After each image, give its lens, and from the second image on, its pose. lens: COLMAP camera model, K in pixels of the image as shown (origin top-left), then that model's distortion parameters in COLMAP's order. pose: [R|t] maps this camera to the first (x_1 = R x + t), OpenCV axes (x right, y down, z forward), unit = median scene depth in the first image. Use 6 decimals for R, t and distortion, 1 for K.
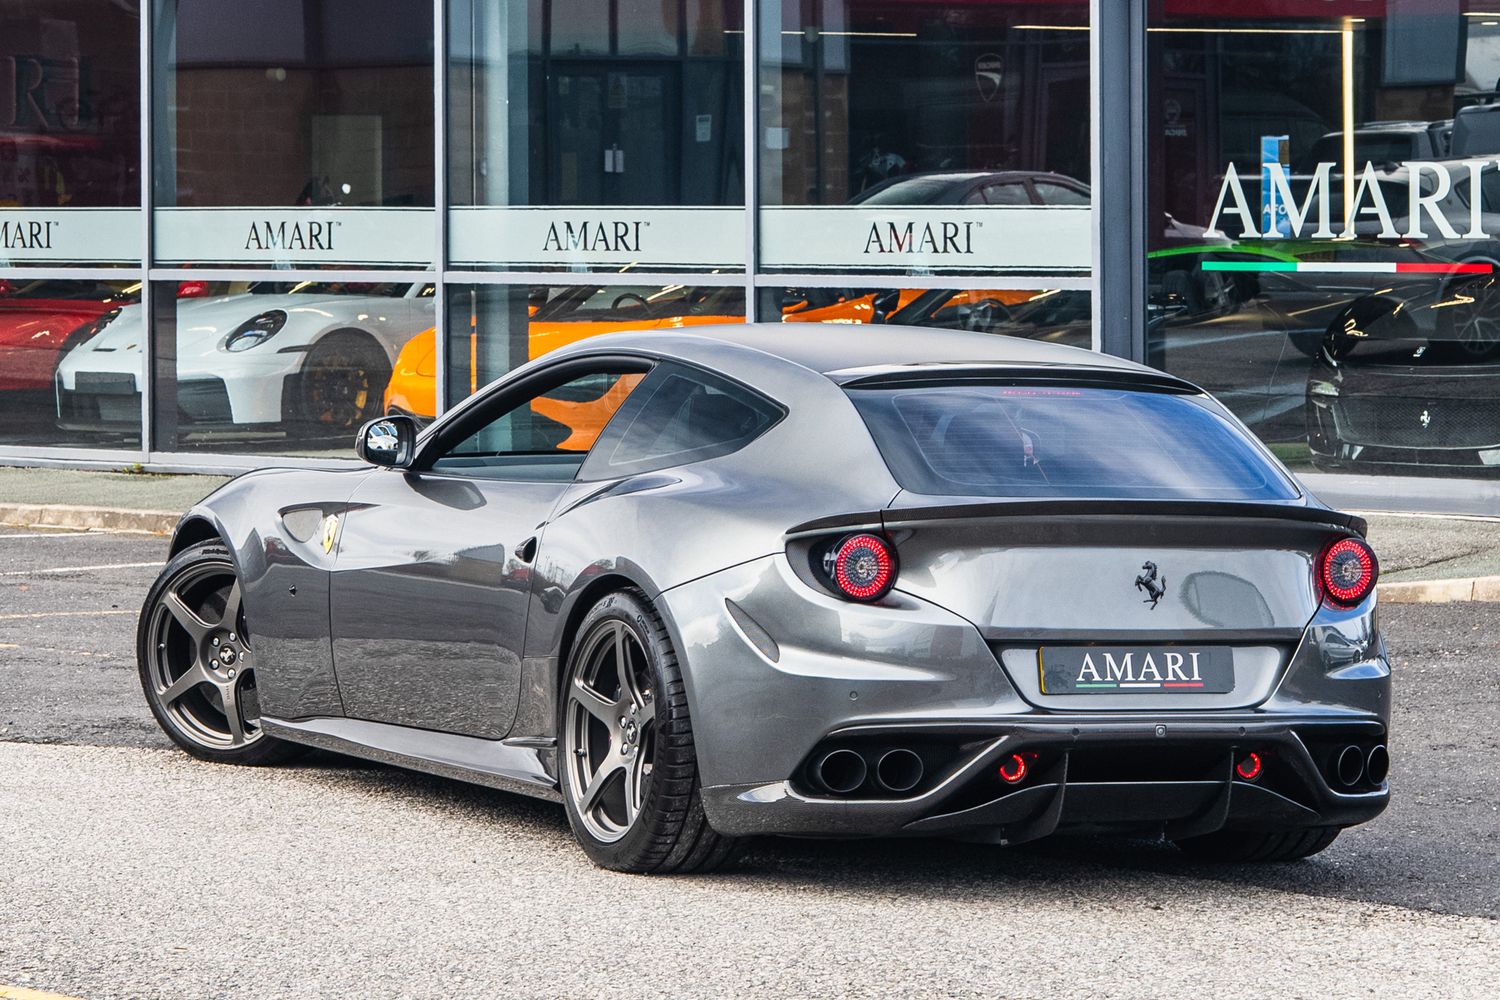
lens RADIAL K [[5260.4, 0, 693.0], [0, 5260.4, 211.0], [0, 0, 1]] dist [0.111610, -0.747858]
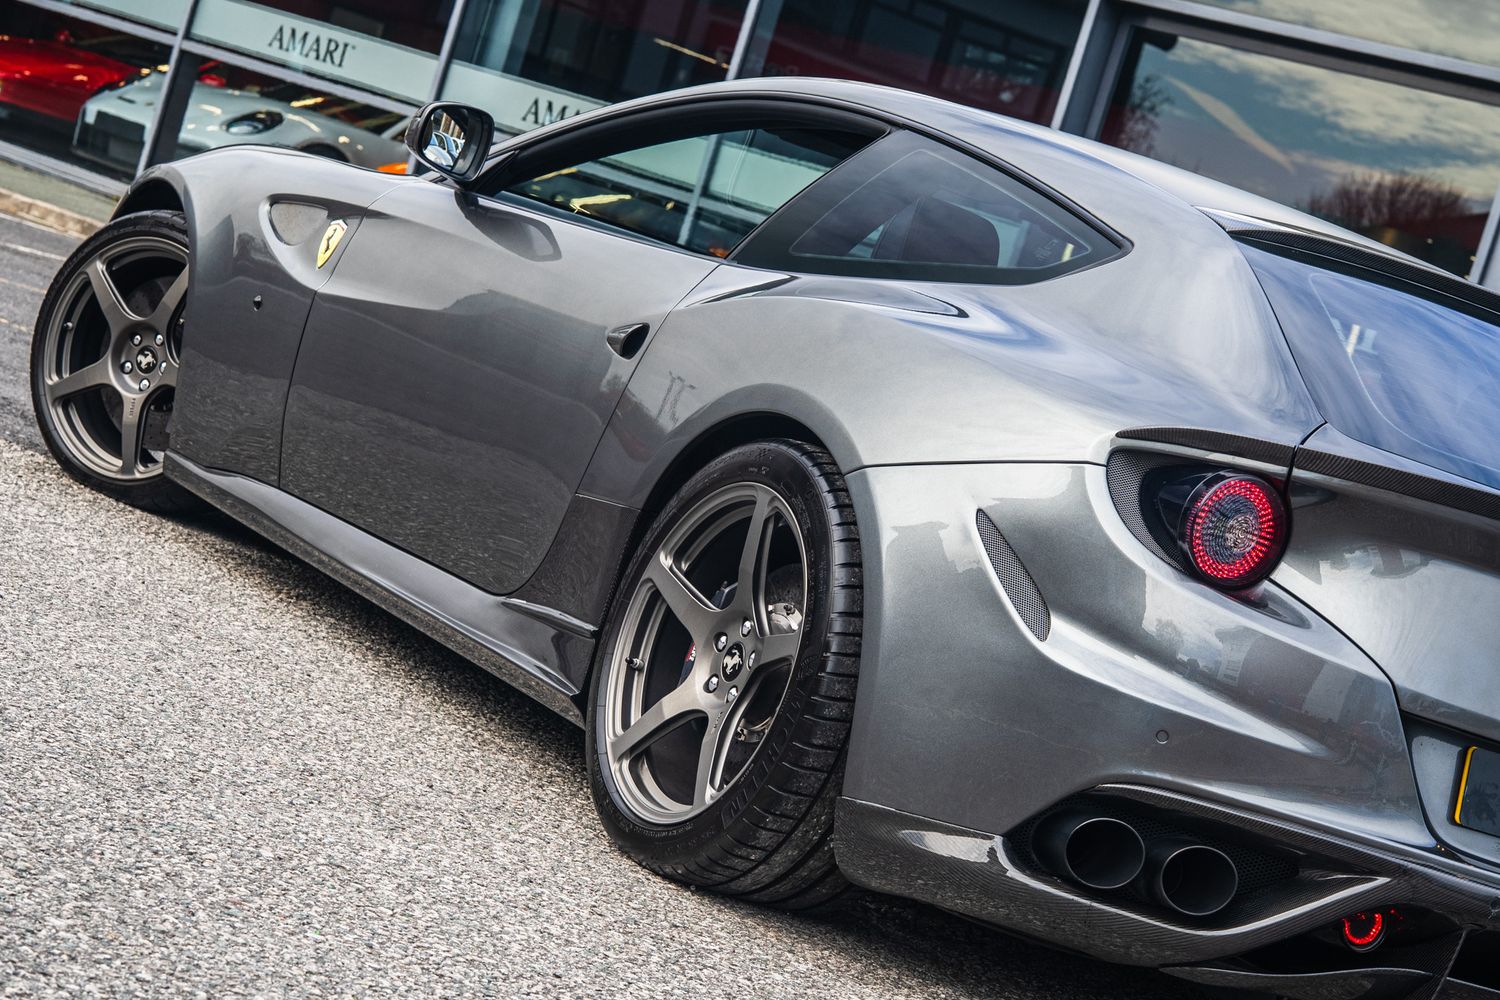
lens RADIAL K [[3470.3, 0, 750.0], [0, 3470.3, 500.0], [0, 0, 1]] dist [0.107518, -0.208132]
pose [[0.951714, 0.295329, 0.083791, -0.051458], [-0.301051, 0.951287, 0.066489, 0.054036], [-0.060073, -0.088504, 0.994263, 0.608437]]
